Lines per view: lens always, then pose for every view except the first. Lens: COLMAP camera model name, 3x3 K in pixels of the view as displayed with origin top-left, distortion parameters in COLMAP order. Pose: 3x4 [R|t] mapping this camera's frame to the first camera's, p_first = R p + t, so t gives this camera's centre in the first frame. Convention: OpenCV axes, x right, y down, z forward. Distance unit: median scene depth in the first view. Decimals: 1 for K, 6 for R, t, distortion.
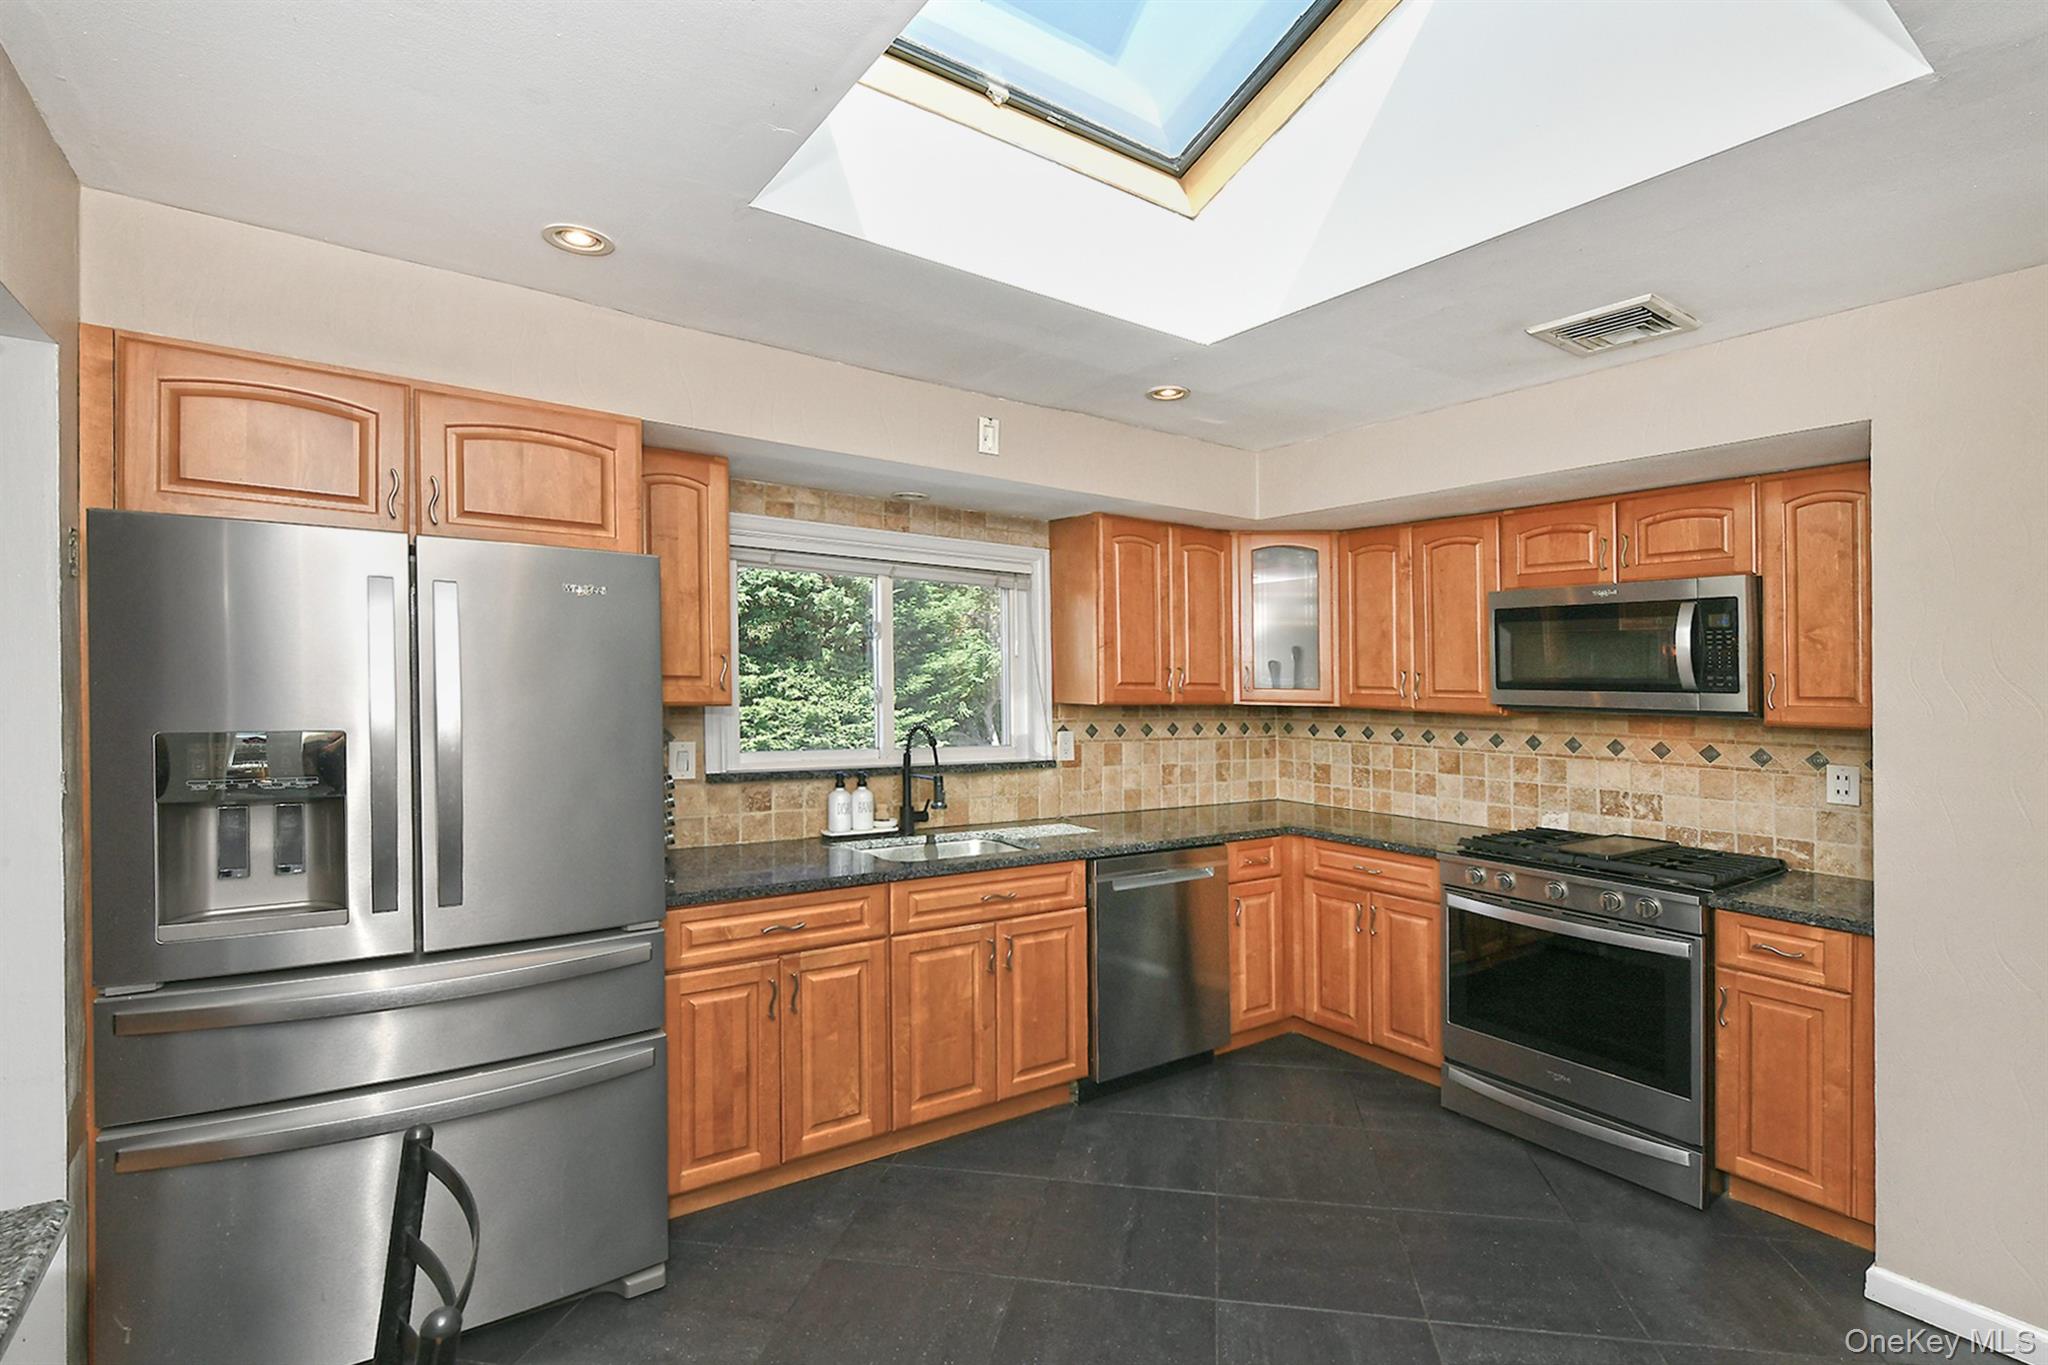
lens RADIAL K [[949.8, 0, 1022.0], [0, 949.8, 675.6], [0, 0, 1]] dist [-0.003561, -0.000279]
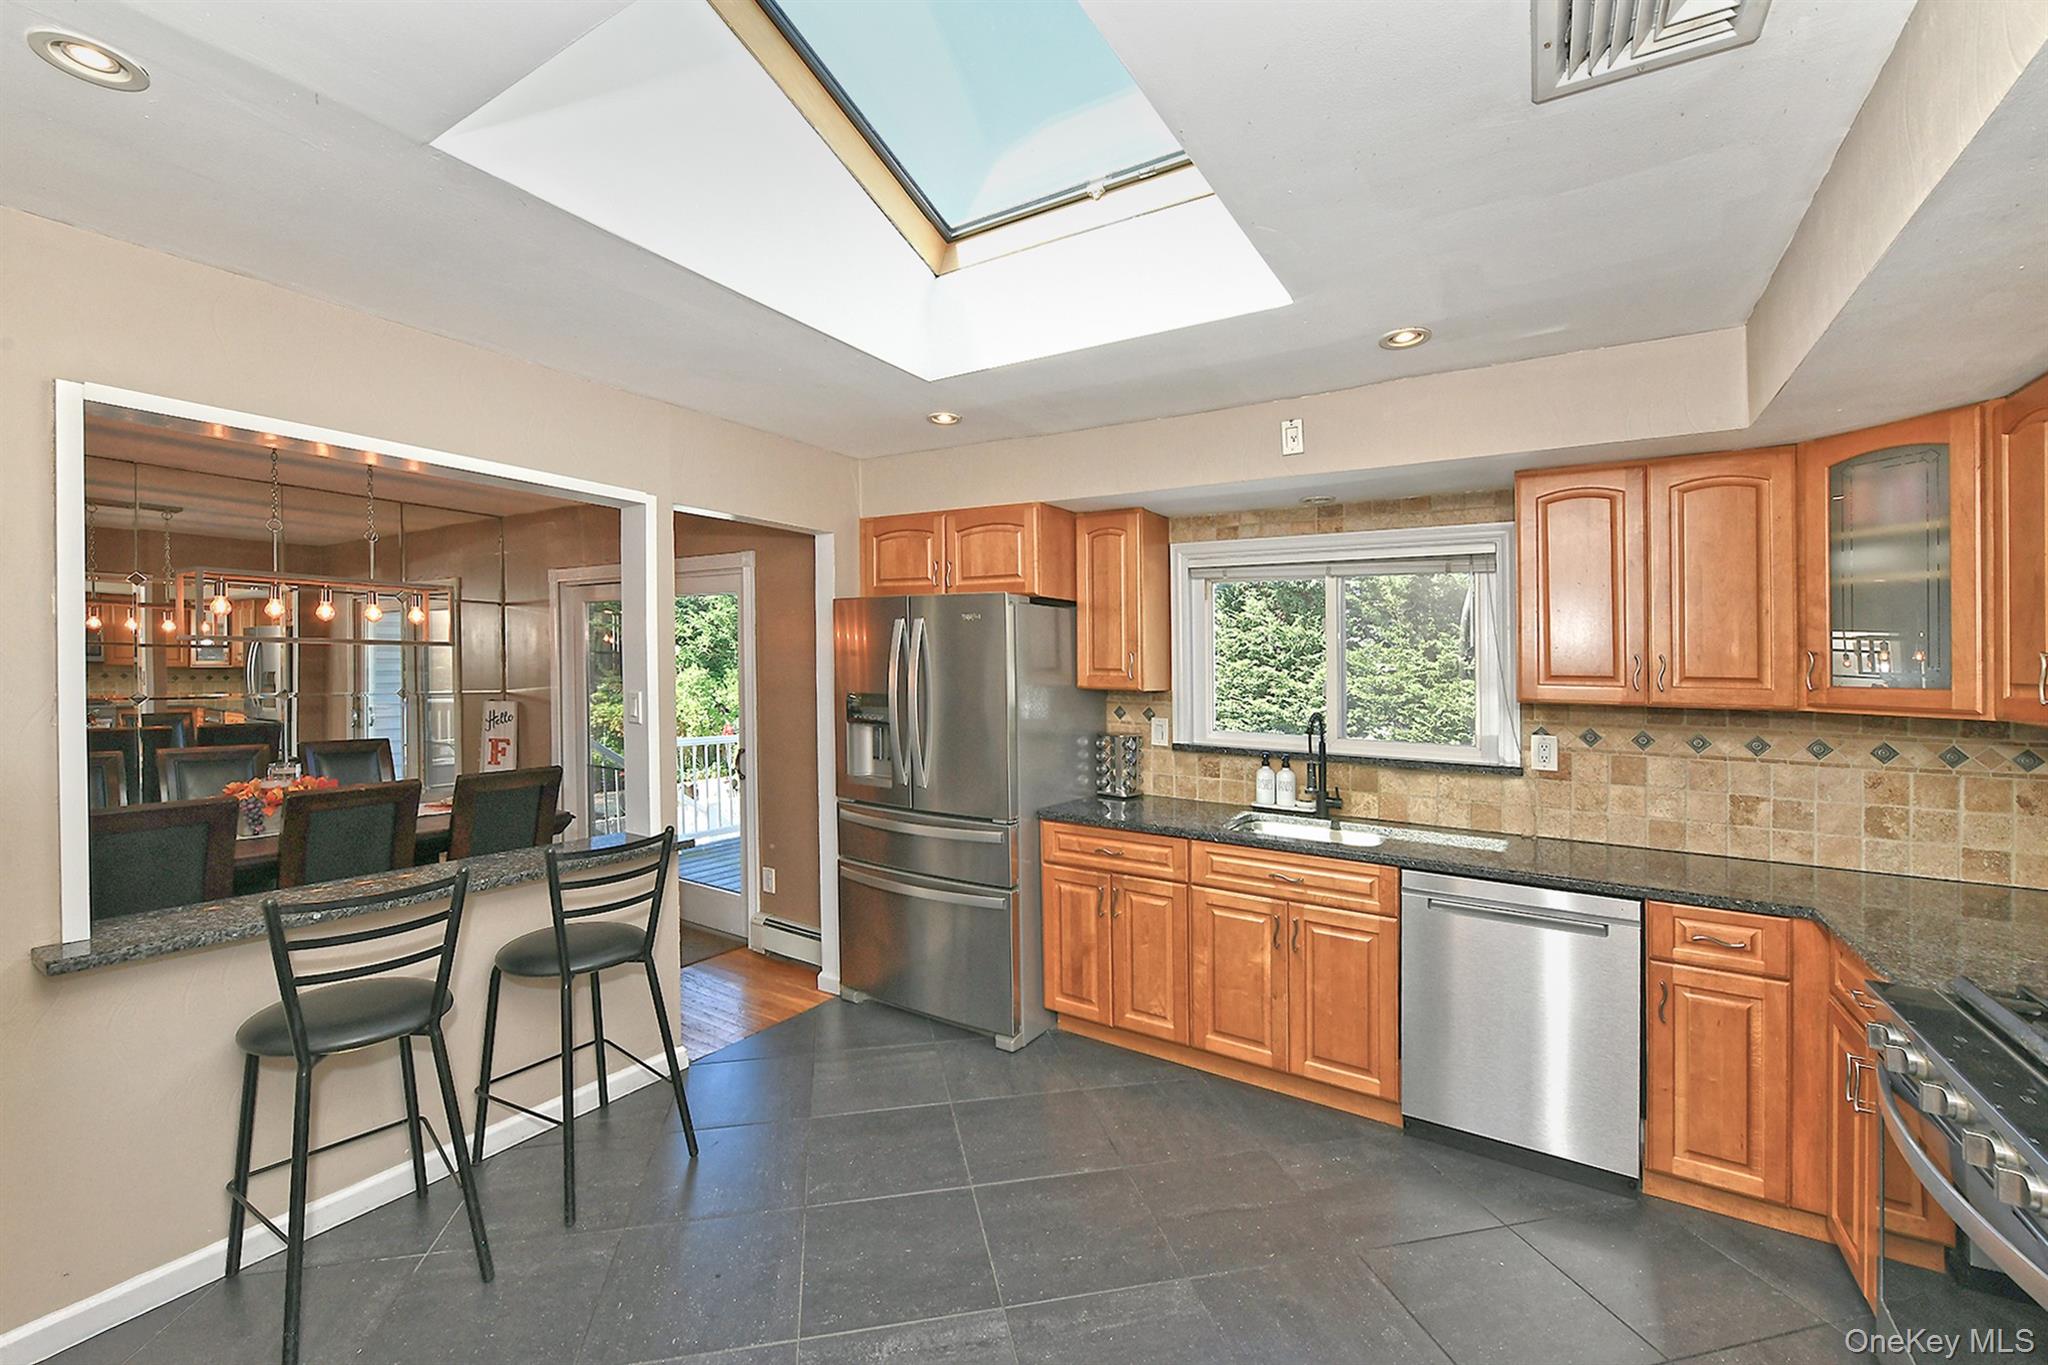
lens RADIAL K [[826.1, 0, 1008.6], [0, 826.1, 693.0], [0, 0, 1]] dist [-0.007696, -0.000460]
pose [[0.373006, 0.019470, -0.927624, 1.454887], [-0.005627, 0.999809, 0.018722, 0.027940], [0.927812, -0.001763, 0.373045, 0.782774]]
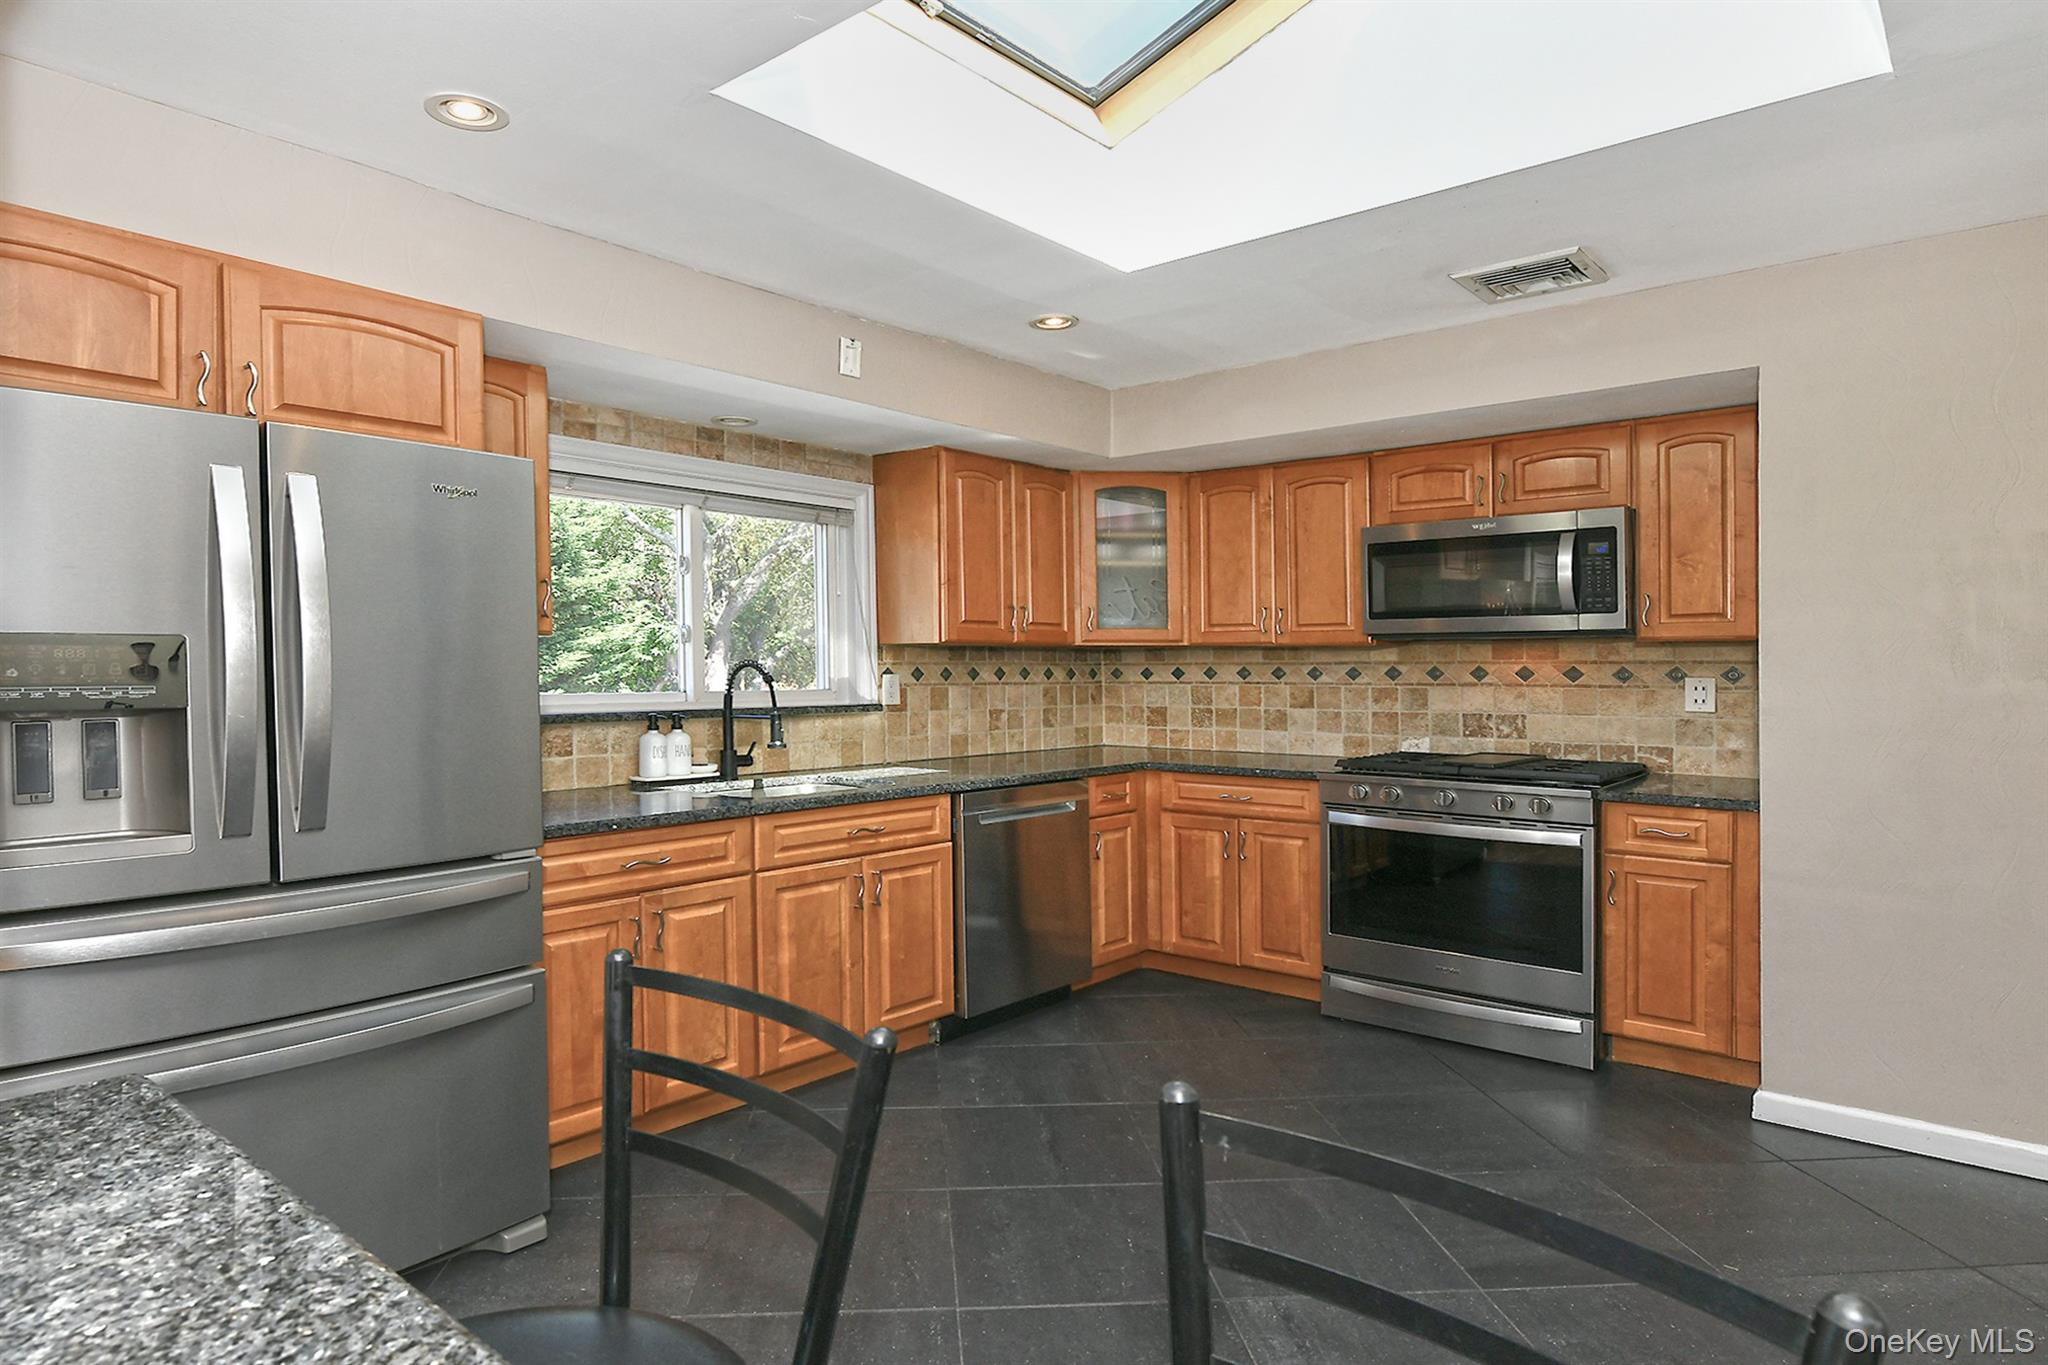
lens RADIAL K [[997.0, 0, 966.4], [0, 997.0, 619.1], [0, 0, 1]] dist [-0.000271, 0.000462]
pose [[0.988657, 0.019400, 0.148935, -0.082894], [-0.018650, 0.999805, -0.006432, 0.022413], [-0.149030, 0.003582, 0.988826, -0.022701]]
